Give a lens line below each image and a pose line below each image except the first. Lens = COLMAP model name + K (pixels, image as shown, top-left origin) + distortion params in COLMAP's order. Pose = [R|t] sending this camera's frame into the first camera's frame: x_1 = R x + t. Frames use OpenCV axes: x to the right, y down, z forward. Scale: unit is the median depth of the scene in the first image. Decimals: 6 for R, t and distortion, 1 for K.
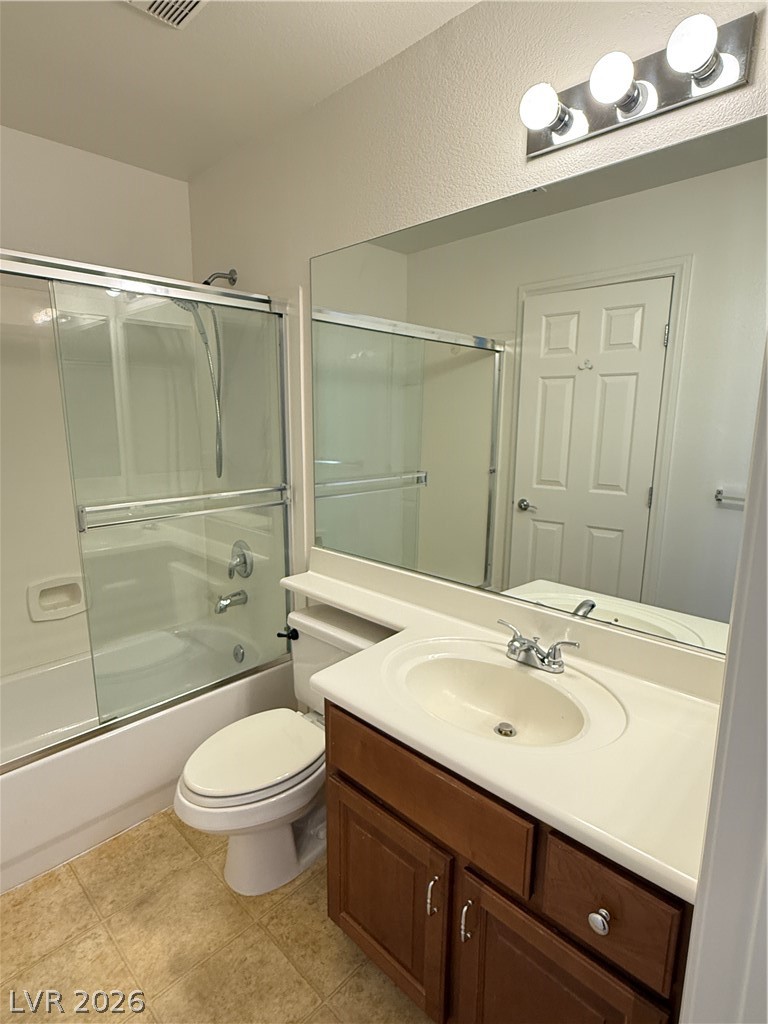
lens RADIAL K [[544.0, 0, 380.7], [0, 544.0, 512.4], [0, 0, 1]] dist [-0.000204, 0.000942]
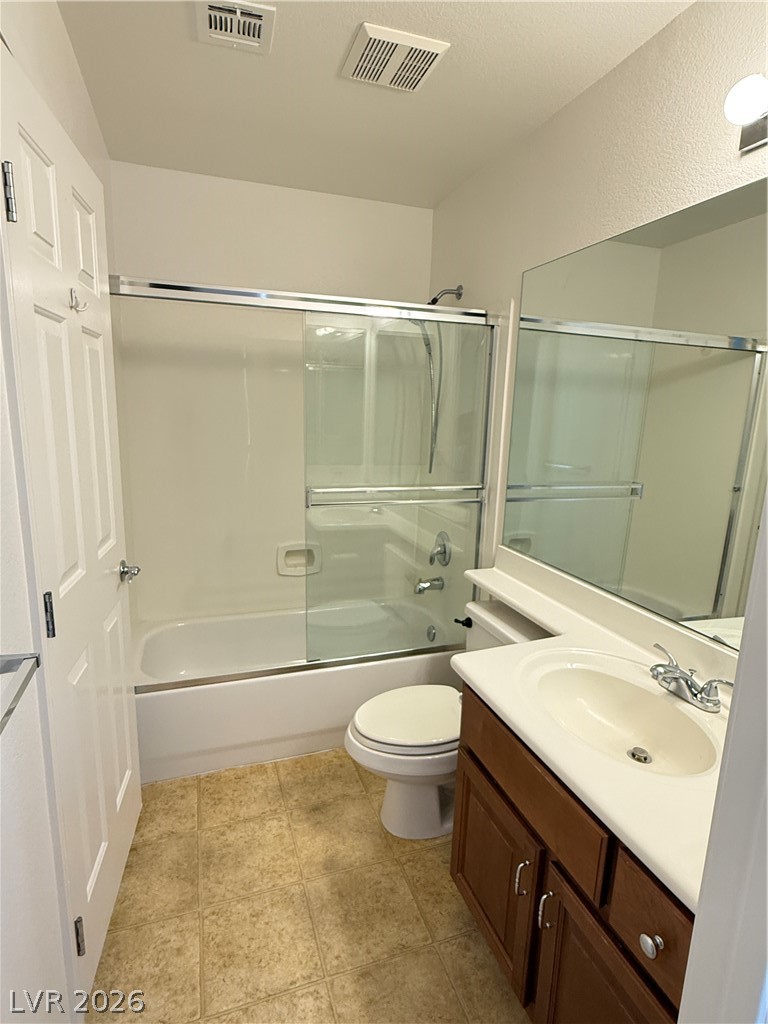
lens RADIAL K [[544.0, 0, 384.3], [0, 544.0, 512.1], [0, 0, 1]] dist [-0.000204, 0.000942]
pose [[0.895317, 0.106392, -0.432537, 0.153457], [-0.105384, 0.994082, 0.026379, -0.006060], [0.432784, 0.021965, 0.901230, -0.062352]]
